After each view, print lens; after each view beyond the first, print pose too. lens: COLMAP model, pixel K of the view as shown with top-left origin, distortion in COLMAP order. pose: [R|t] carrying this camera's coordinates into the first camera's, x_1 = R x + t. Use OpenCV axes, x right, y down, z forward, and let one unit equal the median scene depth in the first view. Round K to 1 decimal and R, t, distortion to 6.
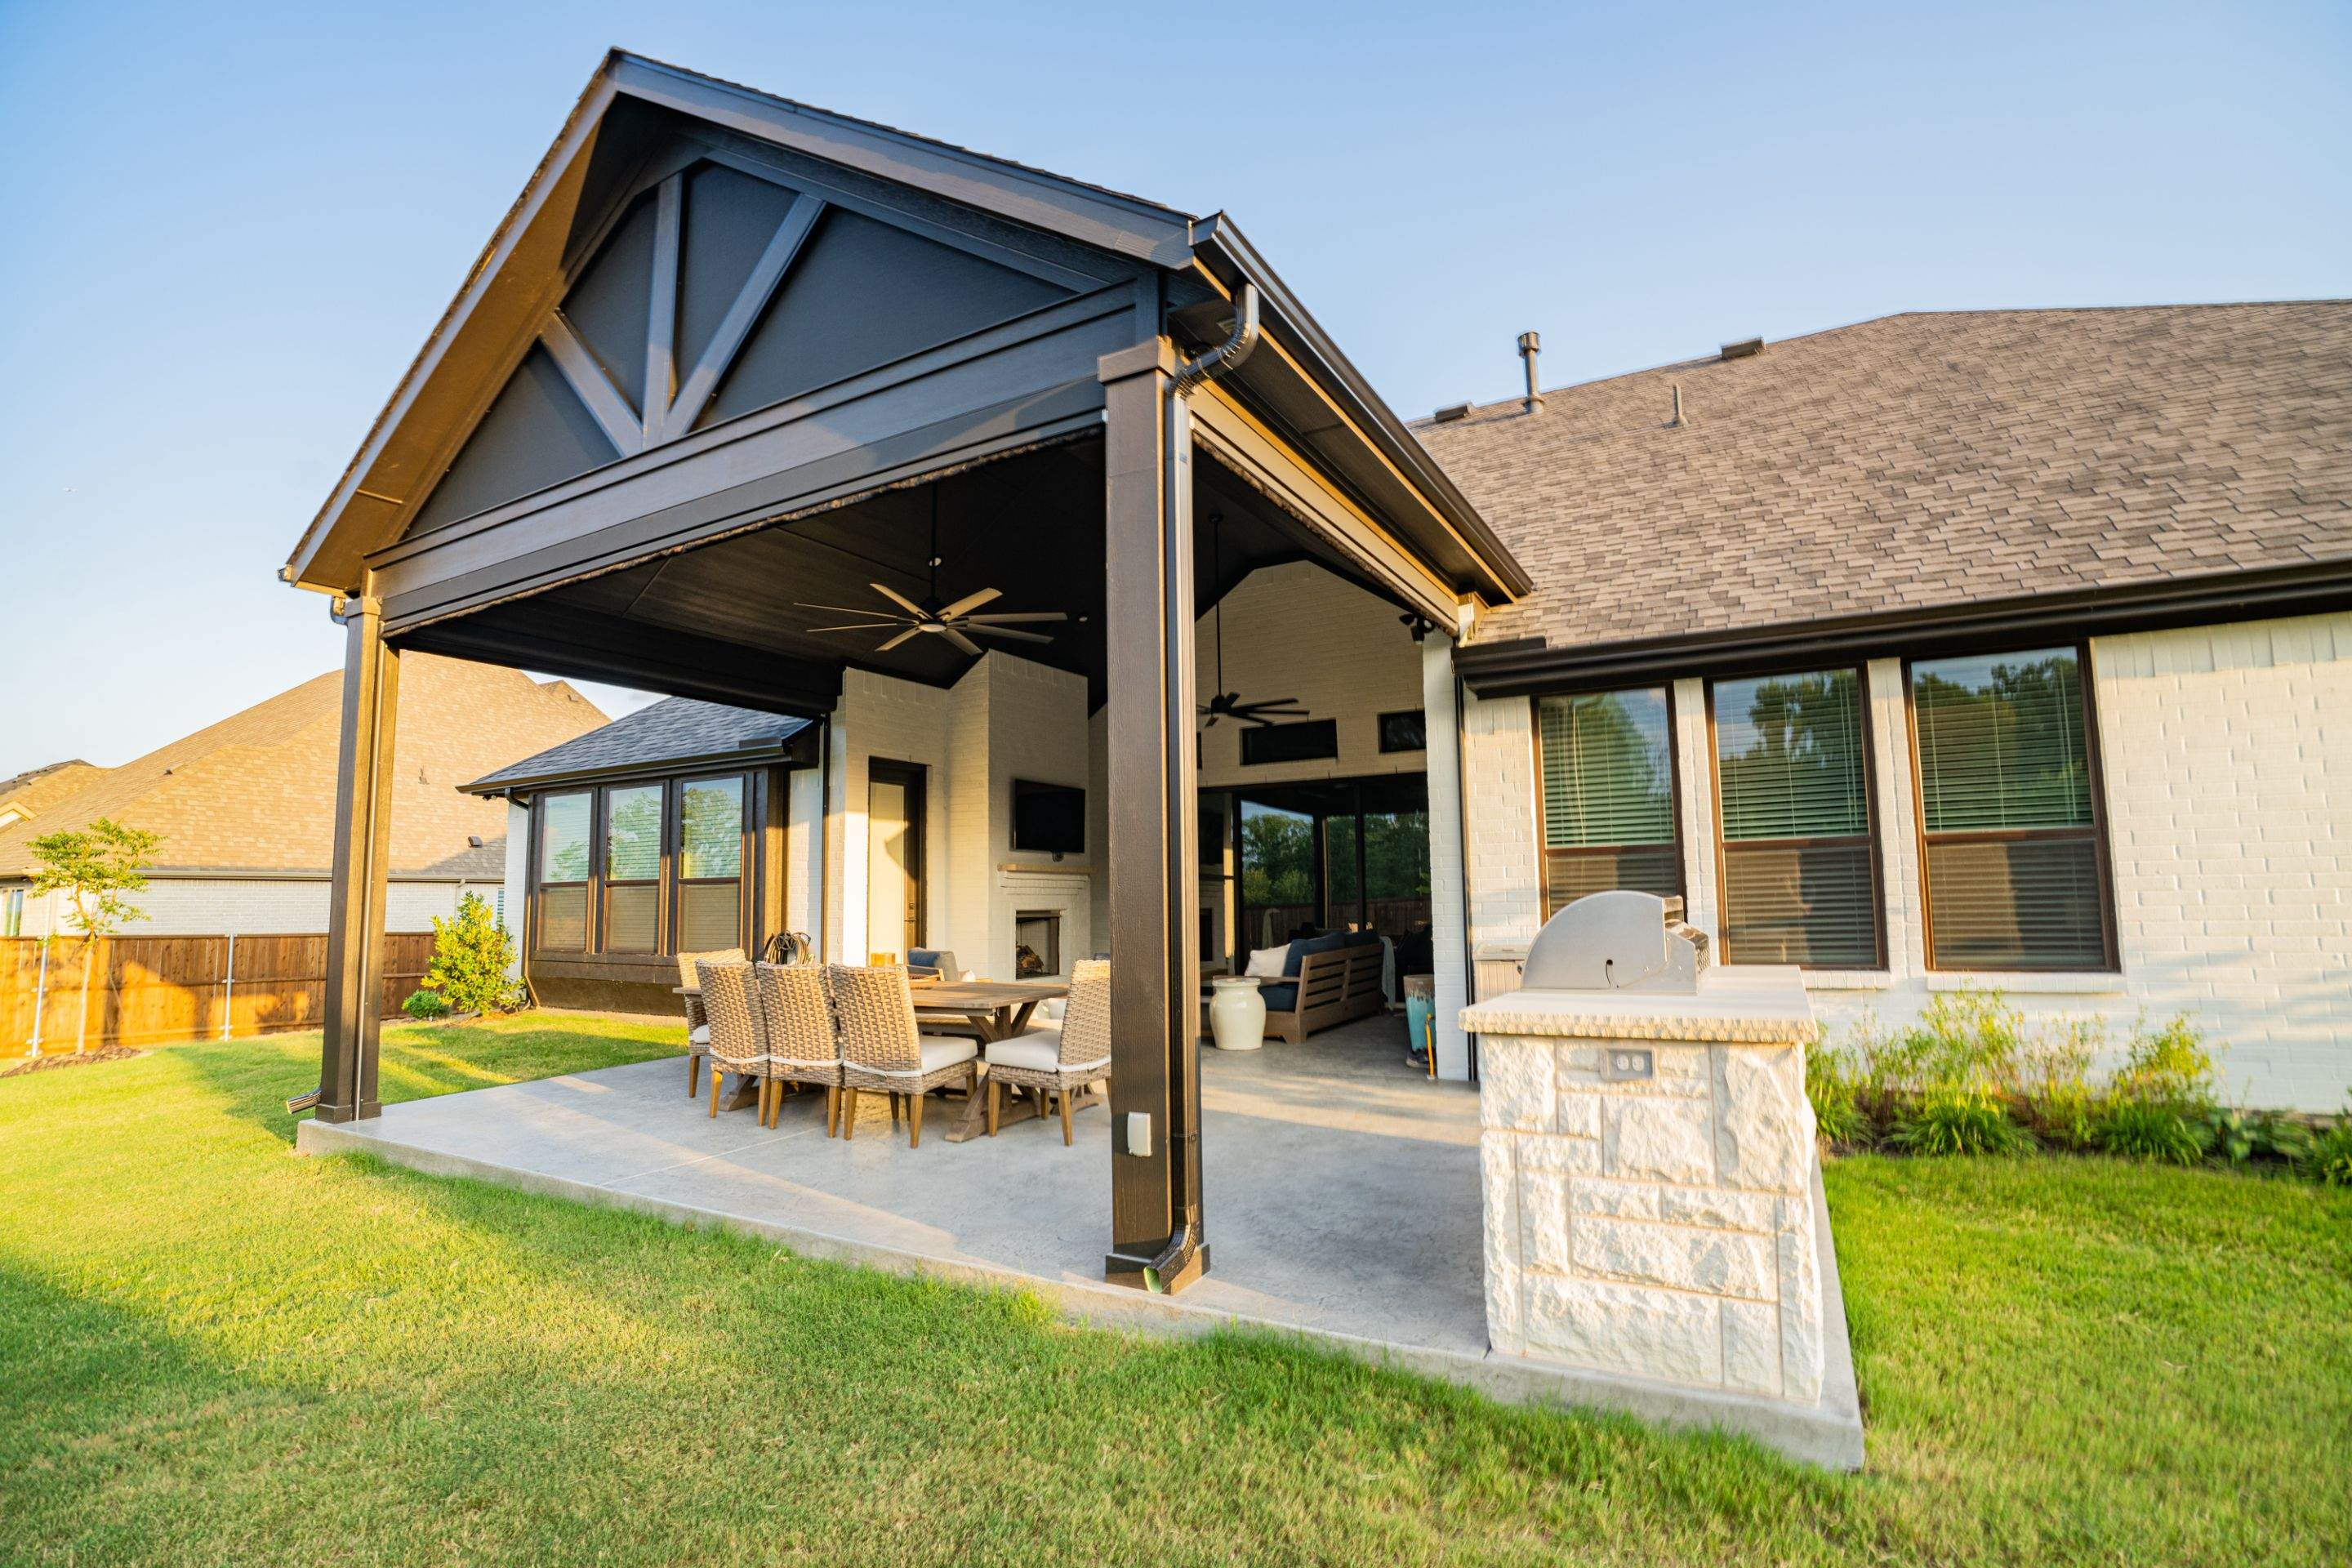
lens RADIAL K [[1083.9, 0, 1187.1], [0, 1083.9, 785.3], [0, 0, 1]] dist [-0.066103, 0.023648]
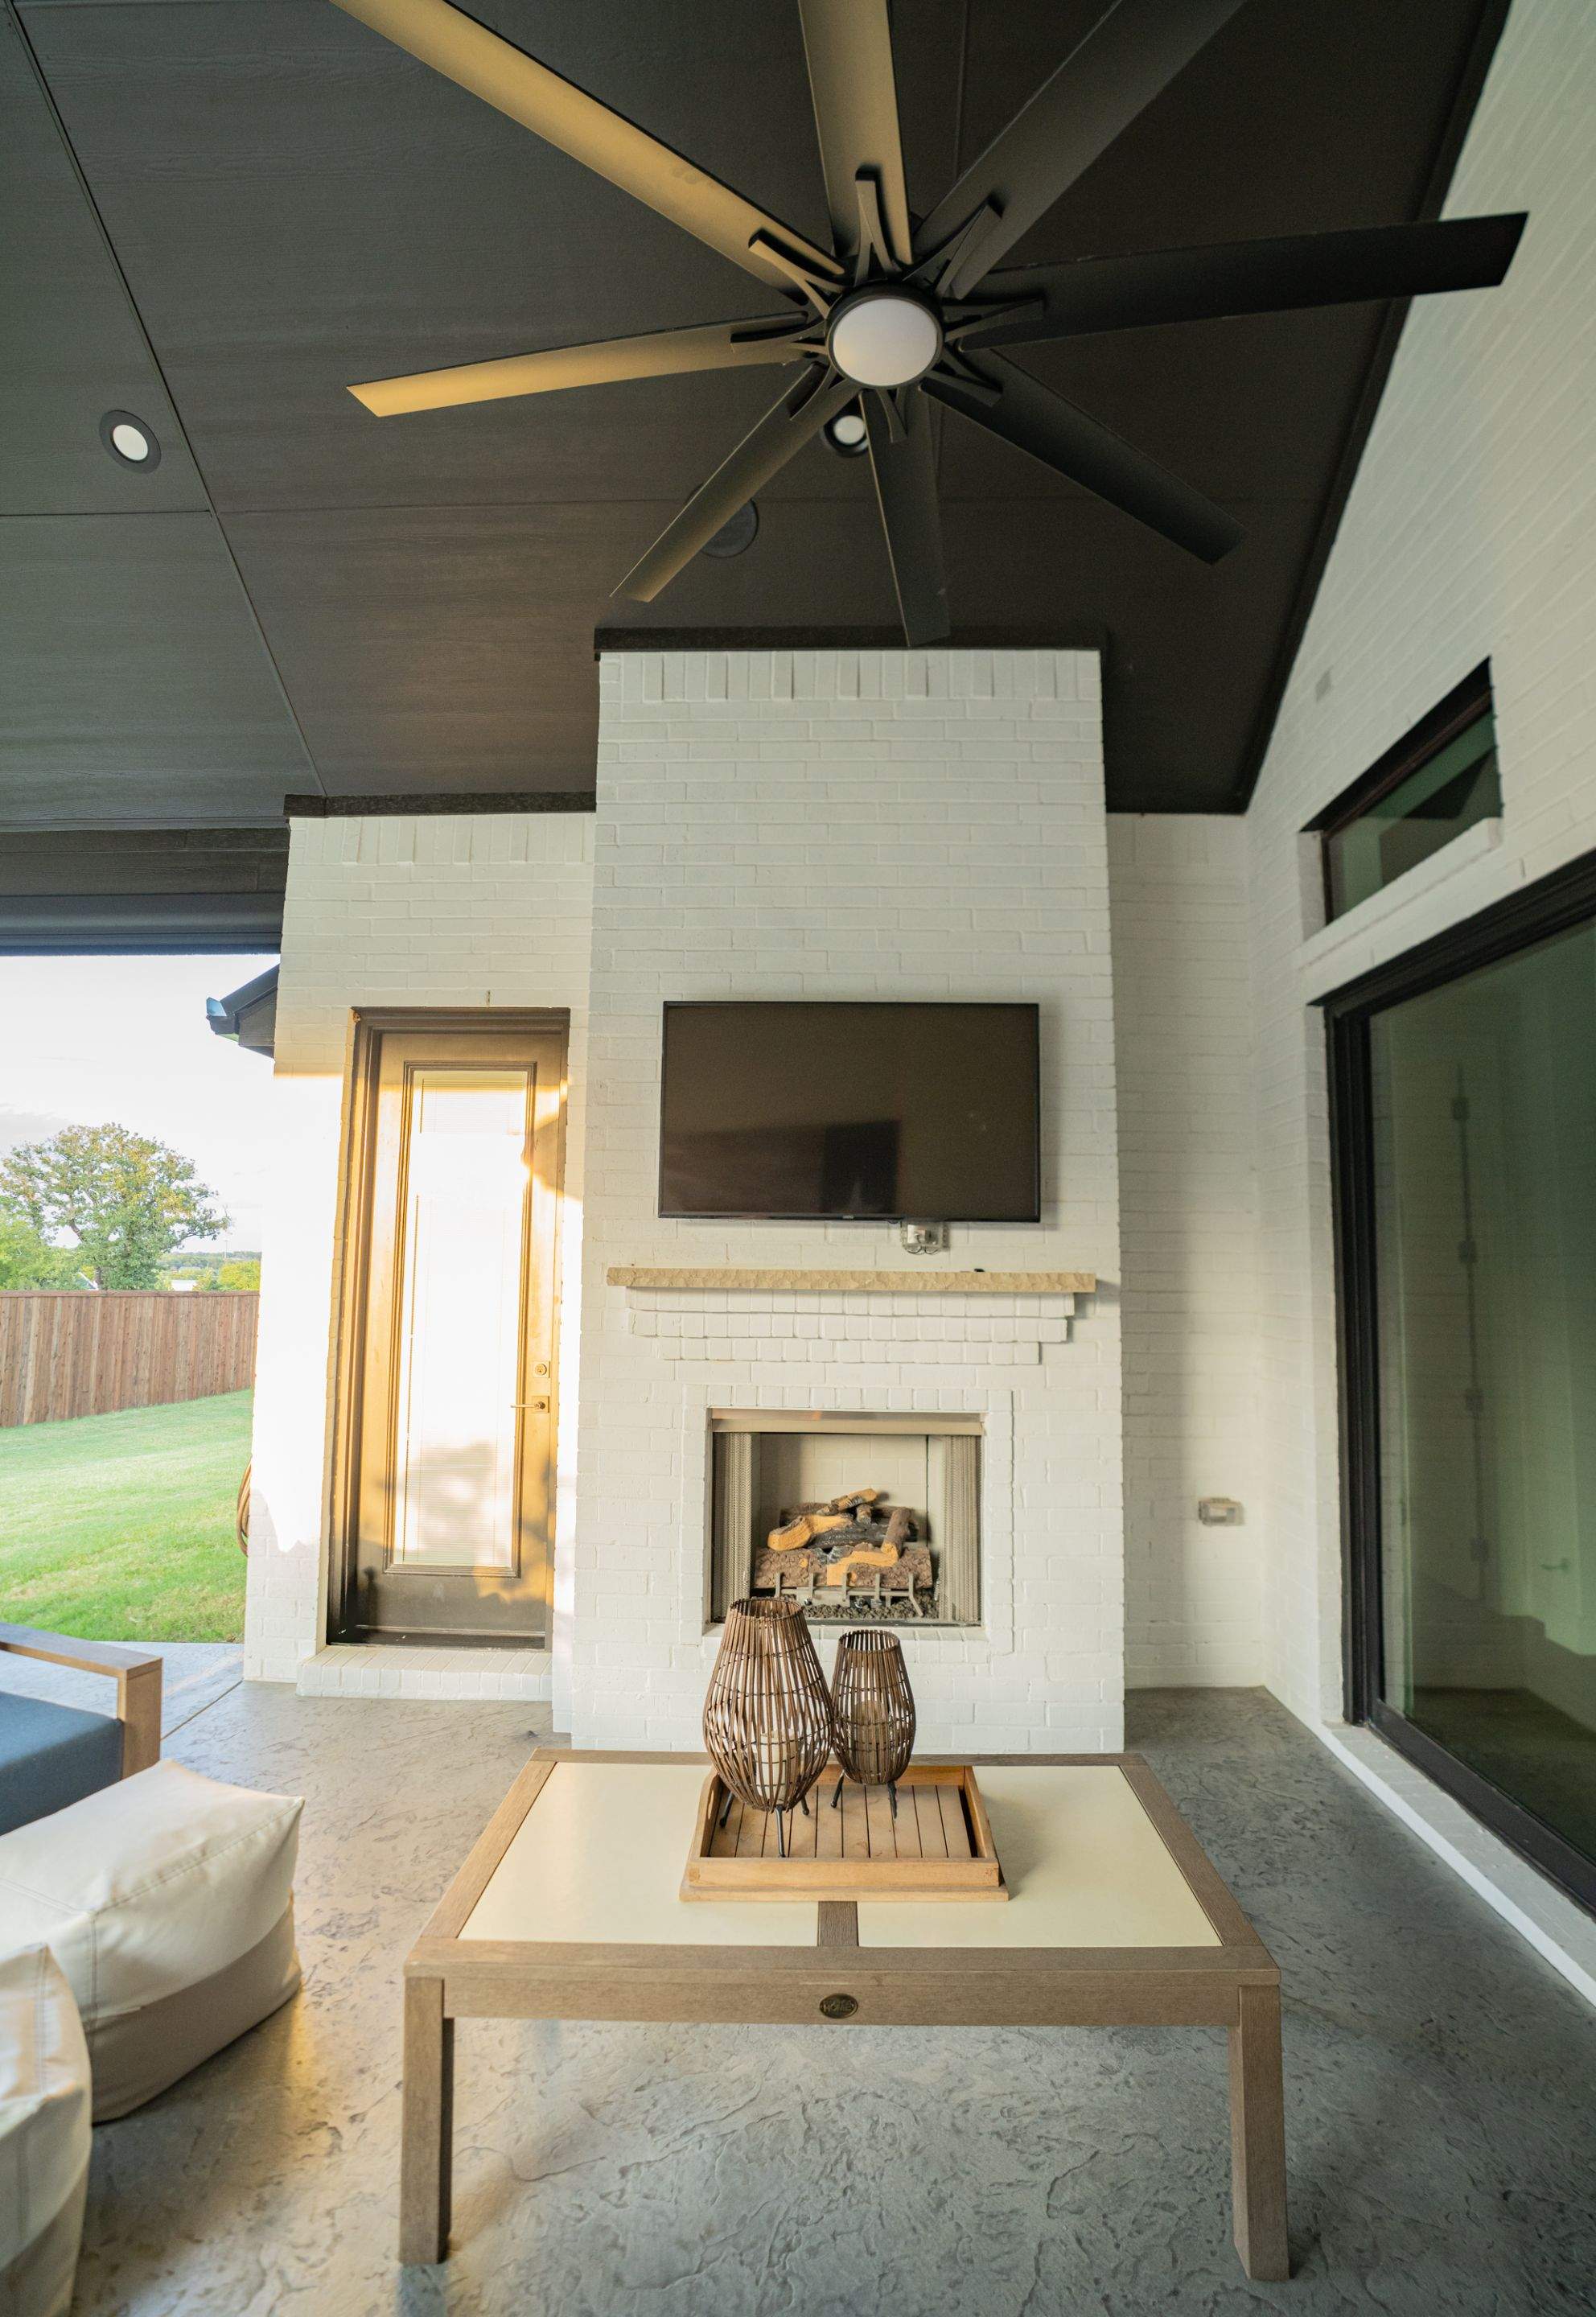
lens RADIAL K [[1119.1, 0, 816.9], [0, 1119.1, 1145.3], [0, 0, 1]] dist [-0.068405, 0.023042]
pose [[0.465063, -0.075955, -0.882013, 0.258042], [0.074523, 0.996135, -0.046489, 0.093840], [0.882135, -0.044110, 0.468926, 1.497586]]
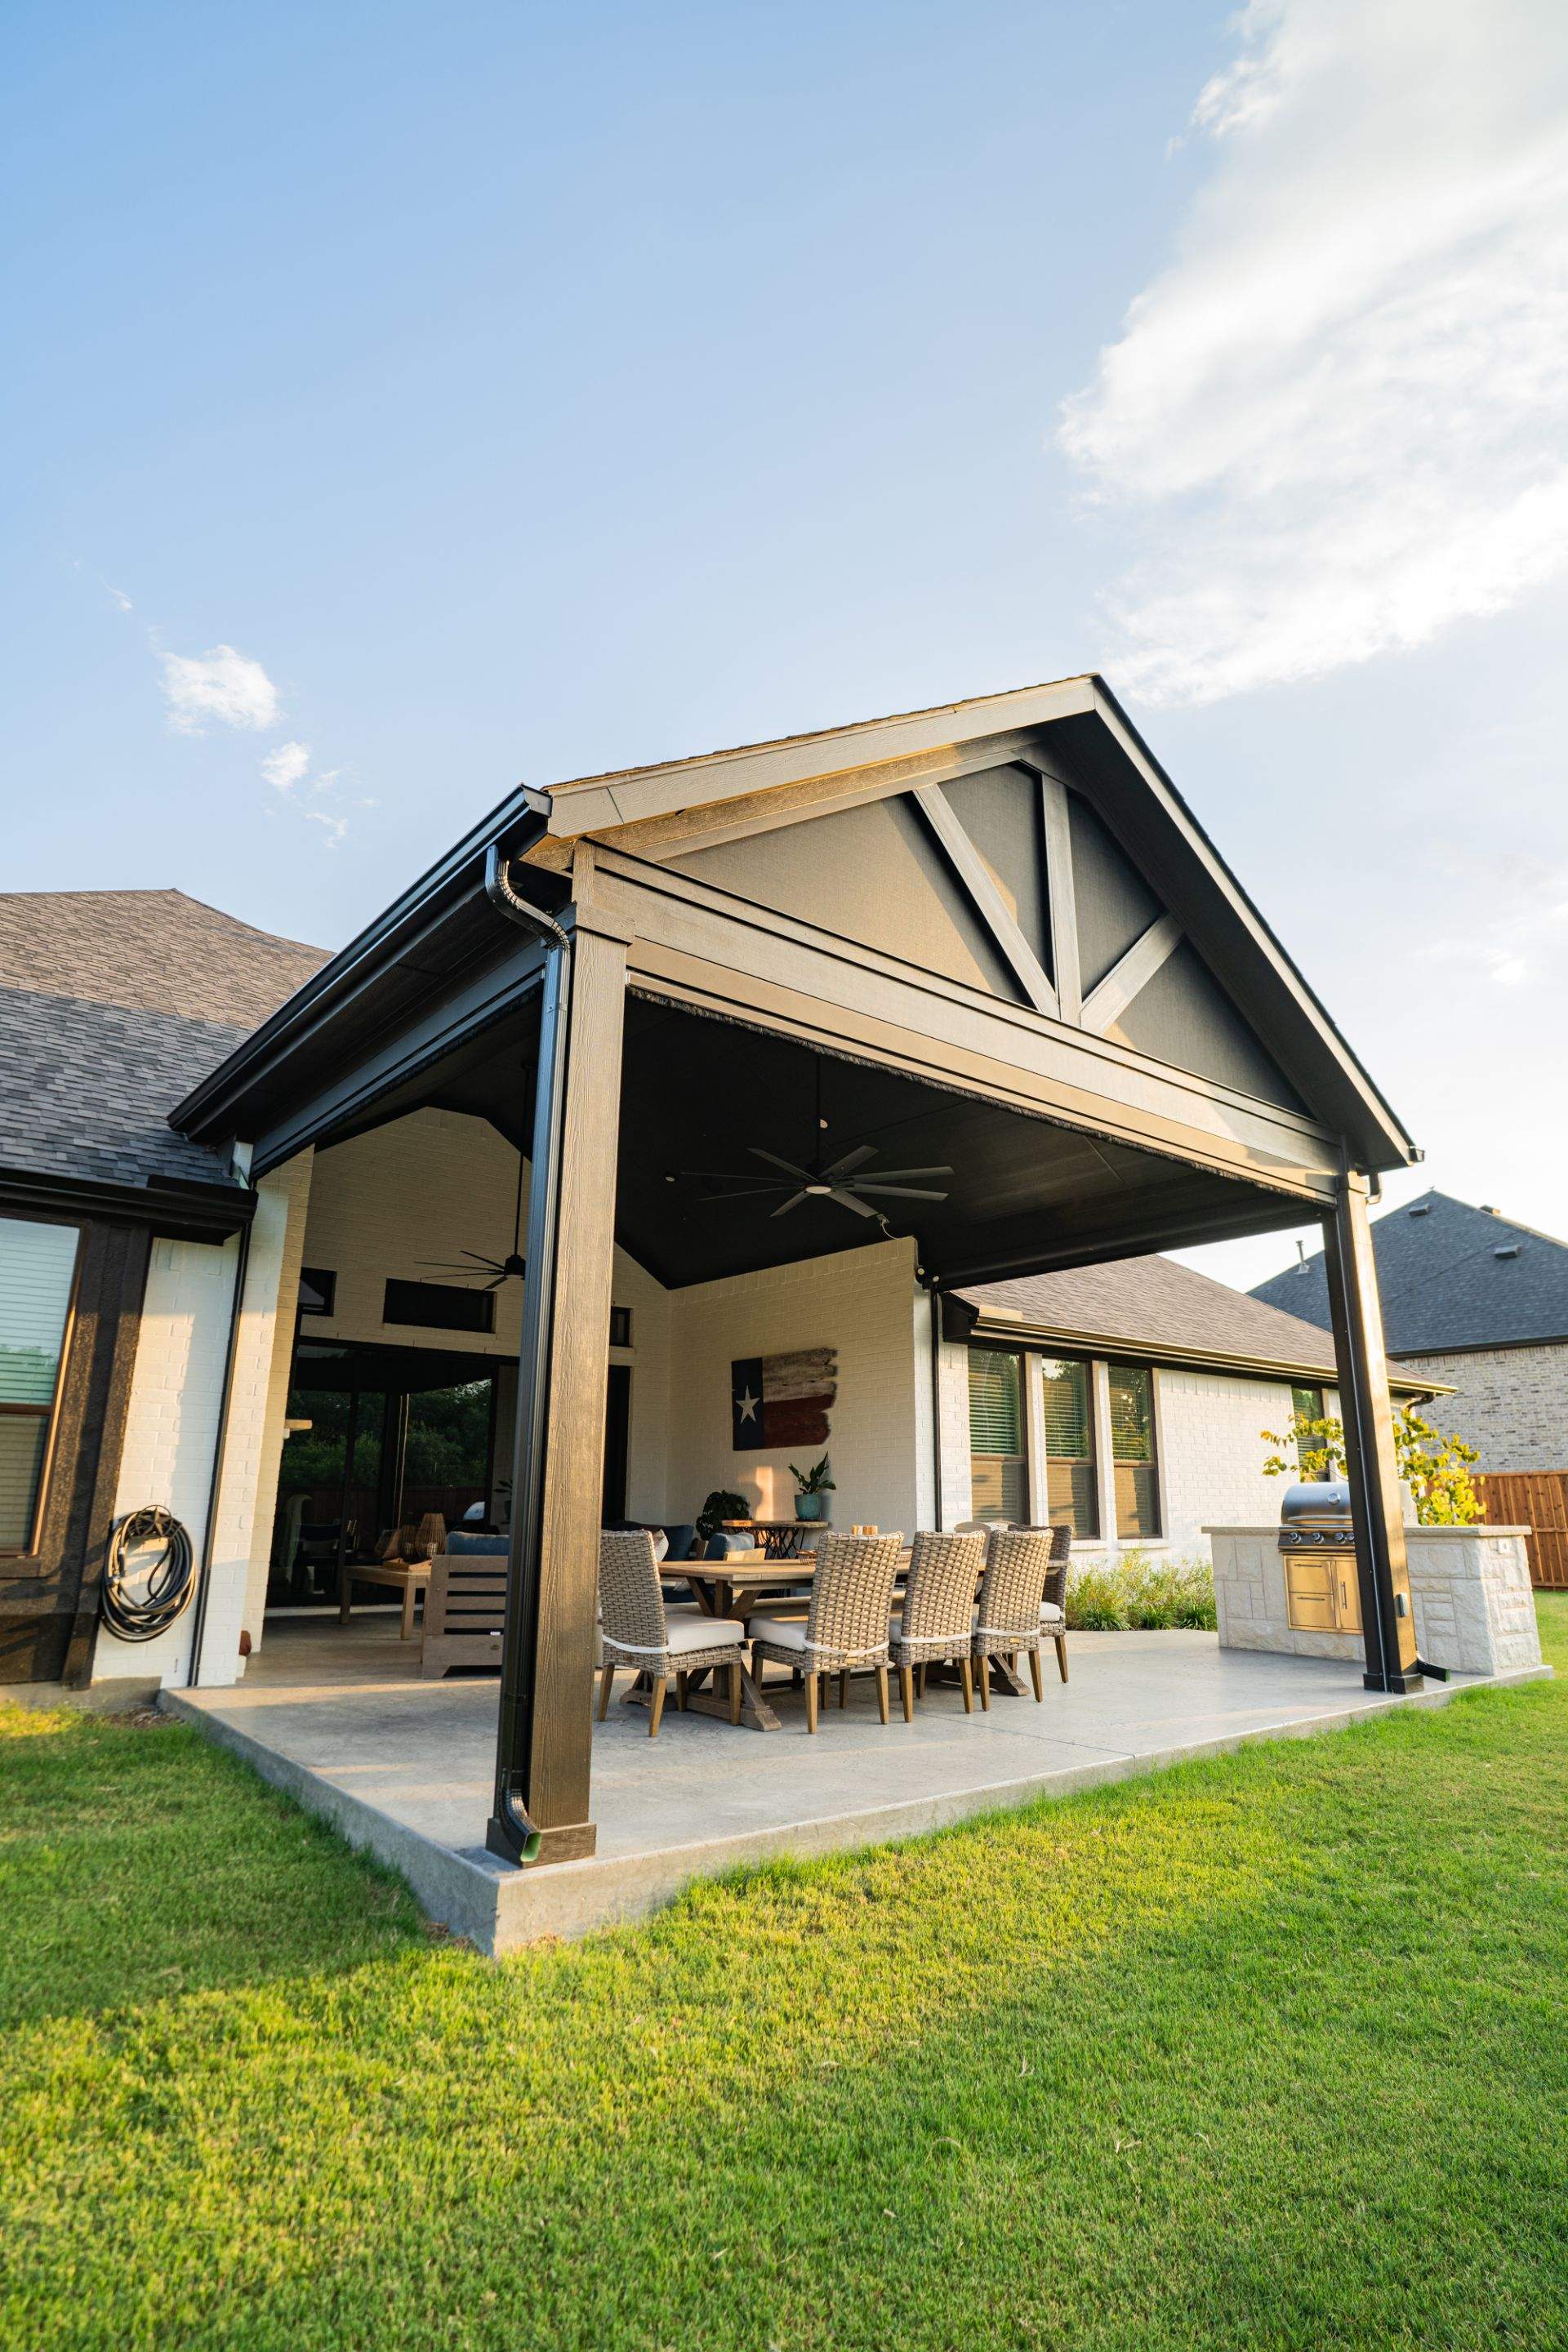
lens RADIAL K [[1223.5, 0, 778.6], [0, 1223.5, 1177.6], [0, 0, 1]] dist [-0.036550, 0.011439]
pose [[0.373262, 0.262318, 0.889868, -1.347911], [-0.111006, 0.964930, -0.237883, 0.123209], [-0.921061, -0.009988, 0.389291, 0.646950]]
